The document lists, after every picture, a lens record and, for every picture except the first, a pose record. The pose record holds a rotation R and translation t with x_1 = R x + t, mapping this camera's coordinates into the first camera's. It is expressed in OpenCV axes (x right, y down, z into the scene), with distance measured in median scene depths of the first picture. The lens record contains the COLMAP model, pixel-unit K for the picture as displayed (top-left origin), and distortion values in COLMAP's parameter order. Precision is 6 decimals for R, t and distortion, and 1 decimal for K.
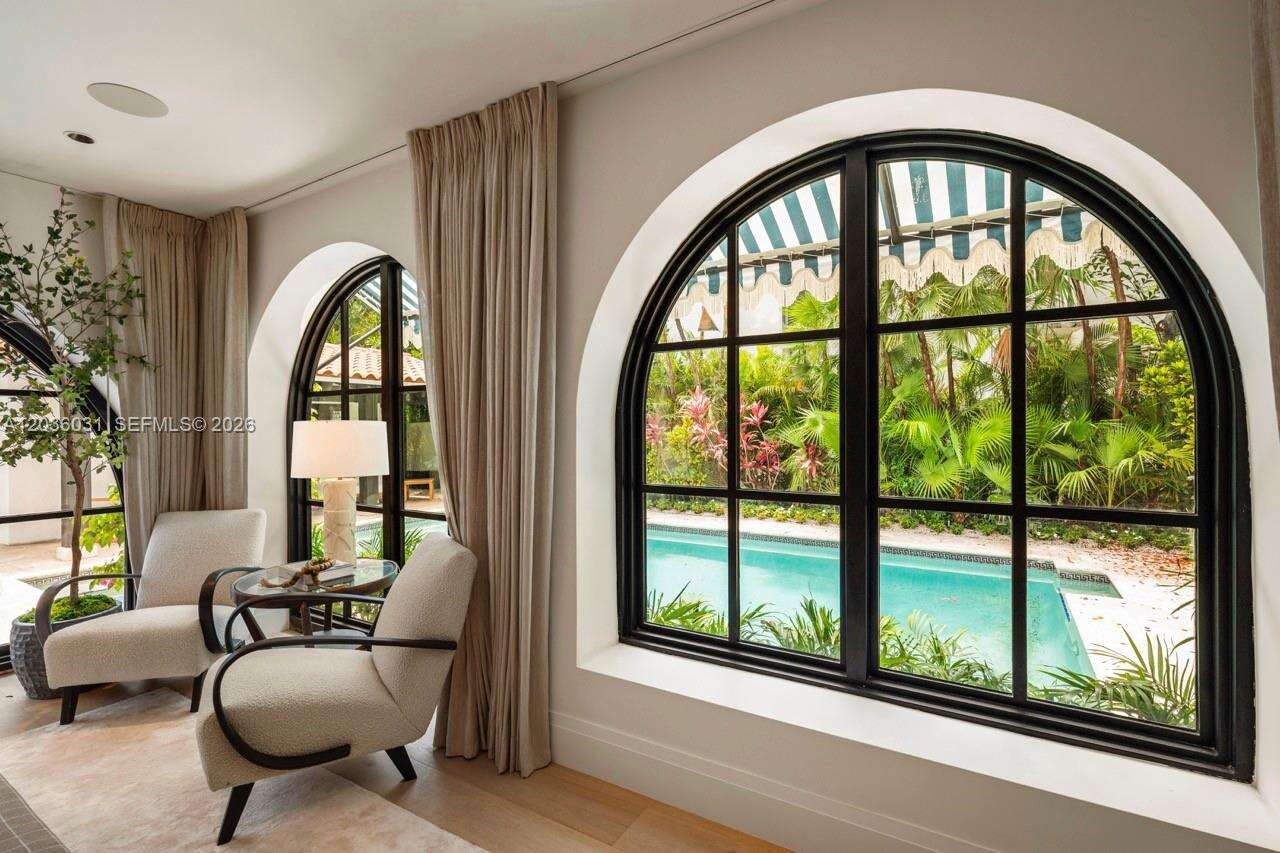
lens RADIAL K [[593.0, 0, 636.3], [0, 593.0, 427.6], [0, 0, 1]] dist [0.000568, 0.000182]
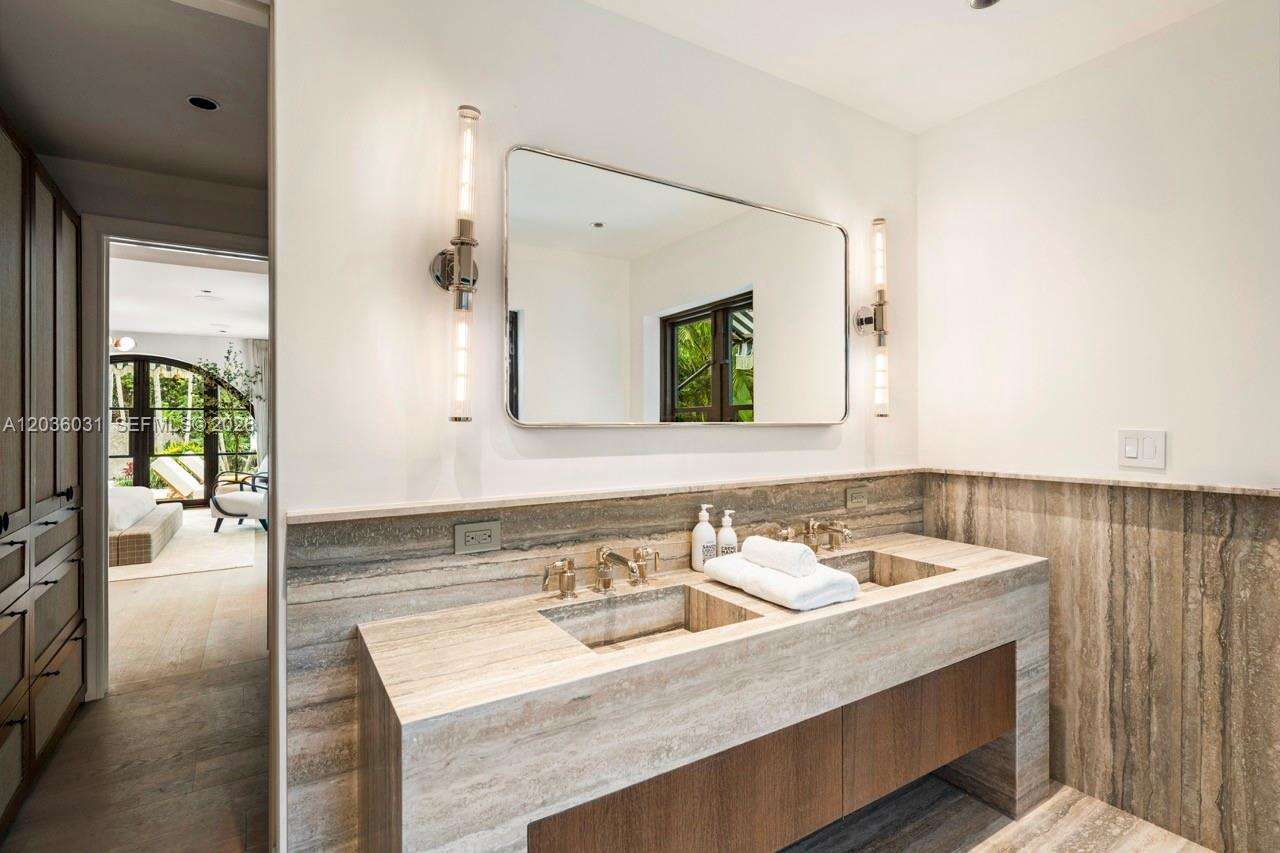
lens RADIAL K [[593.0, 0, 617.8], [0, 593.0, 424.8], [0, 0, 1]] dist [0.000568, 0.000182]
pose [[0.894653, 0.008425, -0.446683, 2.212407], [-0.007647, 0.999964, 0.003545, -0.012805], [0.446697, 0.000245, 0.894685, -0.833990]]
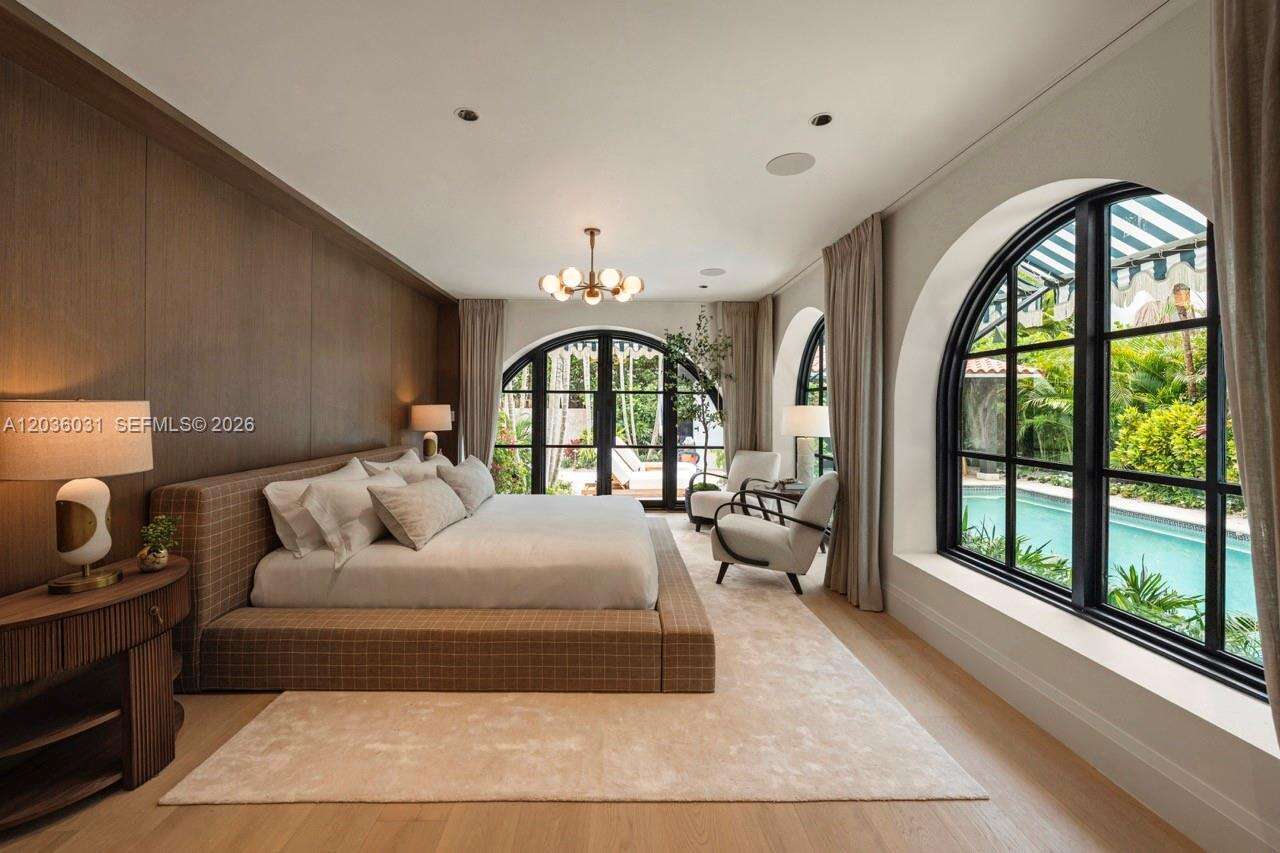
lens RADIAL K [[502.0, 0, 625.6], [0, 502.0, 405.3], [0, 0, 1]] dist [-0.004079, -0.000982]
pose [[0.542338, 0.004936, -0.840146, 0.551201], [-0.014403, 0.999890, -0.003423, 0.000537], [0.840037, 0.013957, 0.542349, -0.328157]]
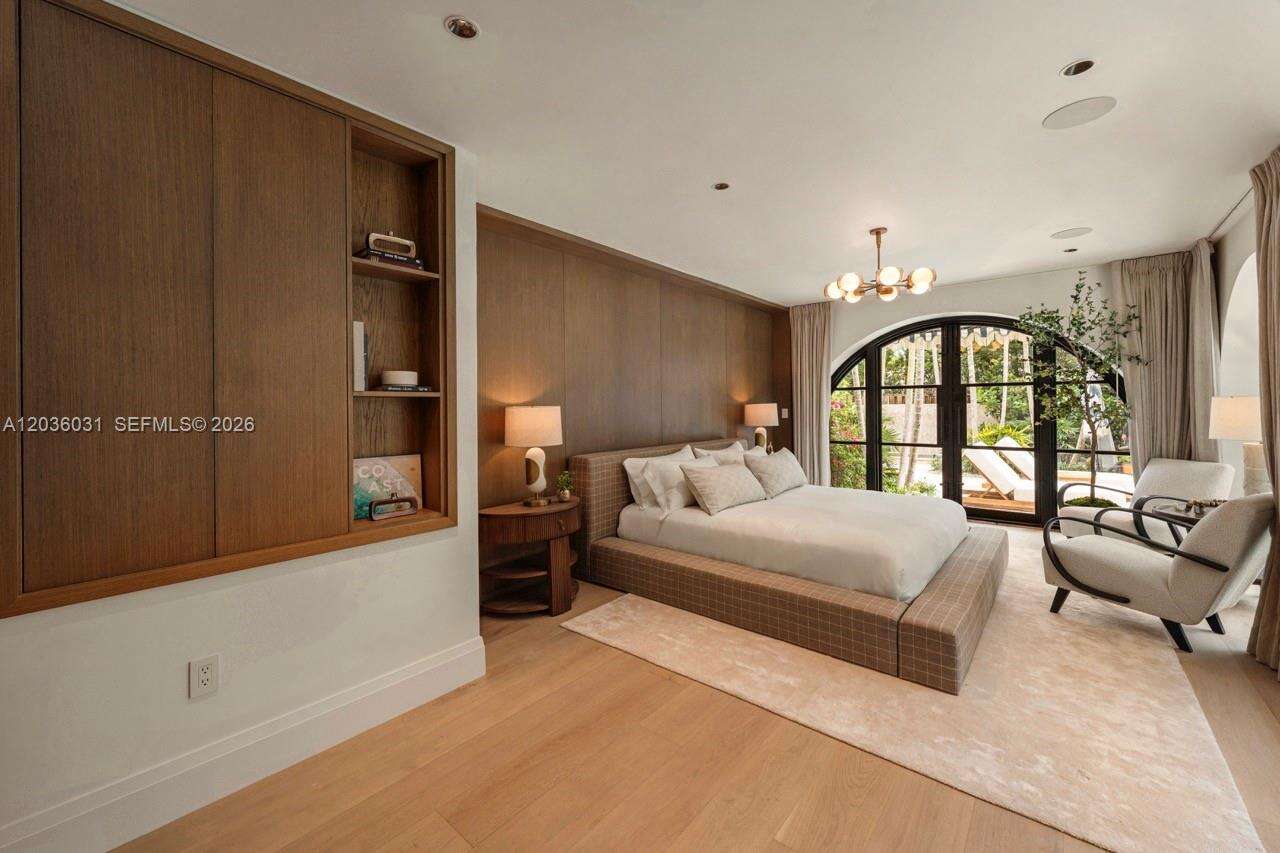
lens RADIAL K [[502.0, 0, 633.4], [0, 502.0, 404.1], [0, 0, 1]] dist [-0.004079, -0.000982]
pose [[-0.147480, 0.004763, -0.989054, 0.805816], [0.005817, 0.999975, 0.003948, -0.007152], [0.989048, -0.005171, -0.147504, -0.149403]]
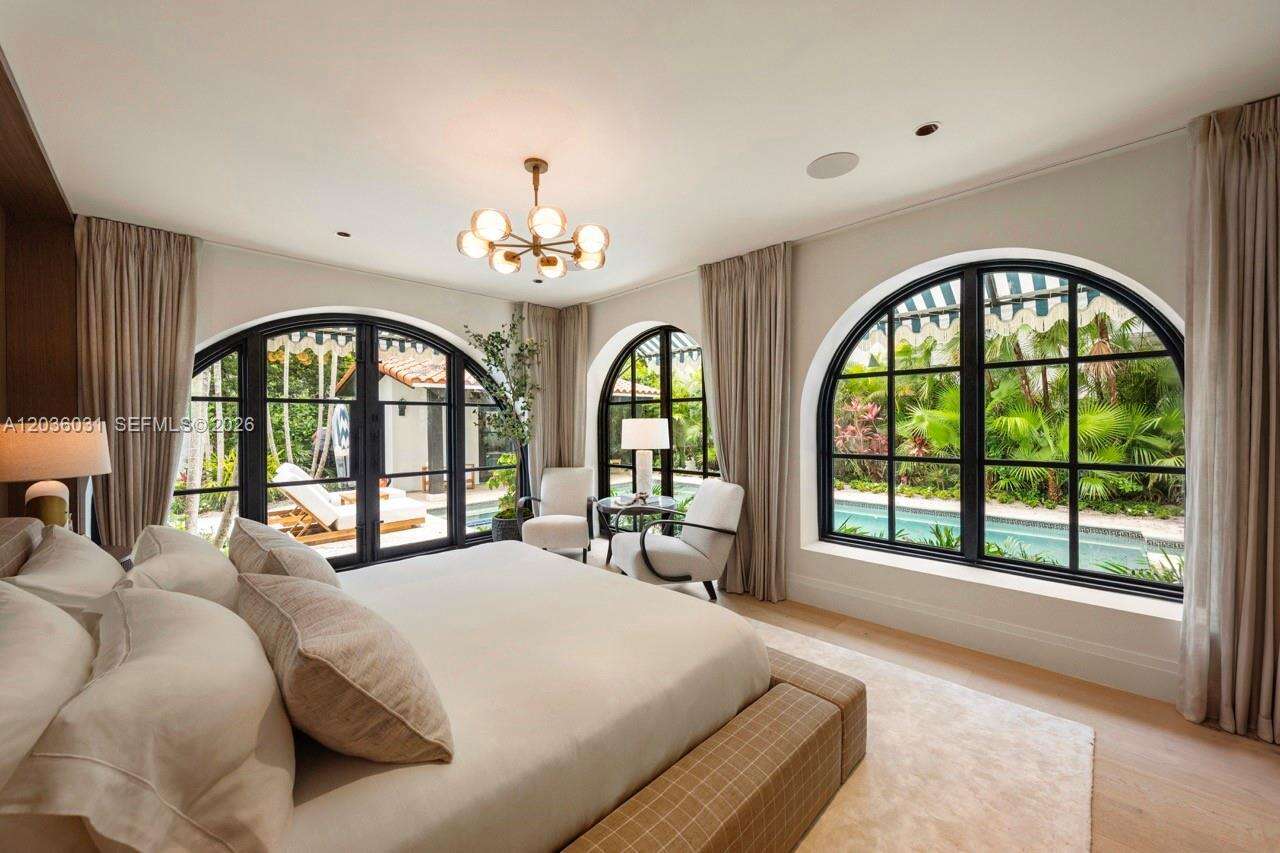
lens RADIAL K [[471.9, 0, 634.5], [0, 471.9, 424.6], [0, 0, 1]] dist [-0.005865, 0.000238]
pose [[0.971611, -0.000268, -0.236583, -0.212120], [0.000736, 0.999998, 0.001892, 0.005183], [0.236582, -0.002012, 0.971610, -0.472730]]
